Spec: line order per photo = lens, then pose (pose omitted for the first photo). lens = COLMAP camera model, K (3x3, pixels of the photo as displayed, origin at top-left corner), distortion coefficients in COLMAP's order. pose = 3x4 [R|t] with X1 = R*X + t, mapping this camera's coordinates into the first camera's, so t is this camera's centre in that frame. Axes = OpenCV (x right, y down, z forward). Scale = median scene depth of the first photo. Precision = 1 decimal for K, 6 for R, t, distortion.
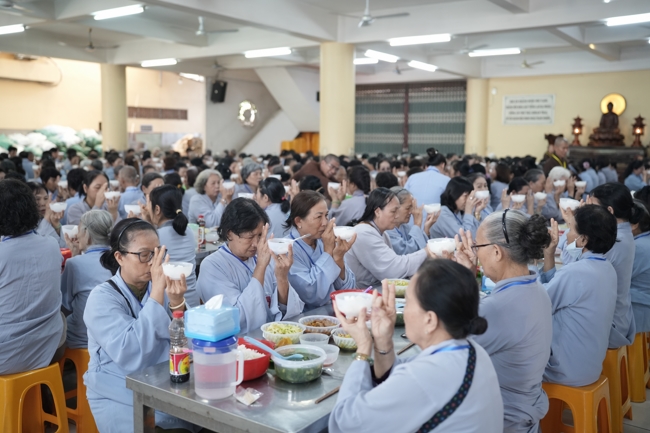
lens RADIAL K [[659.2, 0, 318.8], [0, 659.2, 217.2], [0, 0, 1]] dist [0.016549, 0.000000]
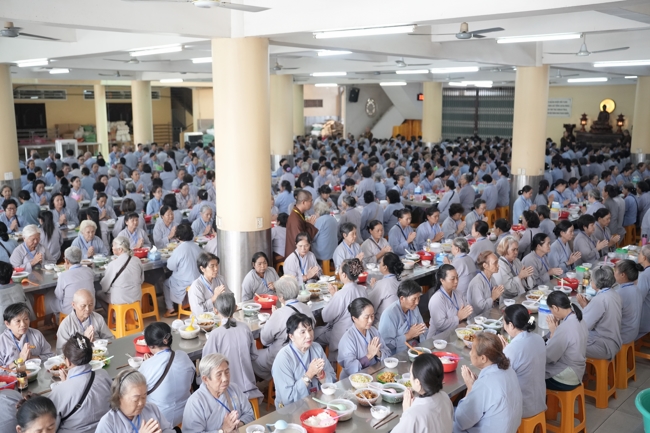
lens RADIAL K [[659.2, 0, 326.7], [0, 659.2, 217.4], [0, 0, 1]] dist [0.016549, 0.000000]
pose [[0.993146, 0.013912, -0.116052, -0.035232], [-0.006945, 0.998161, 0.060222, 0.006002], [0.116676, -0.059003, 0.991416, -0.661085]]
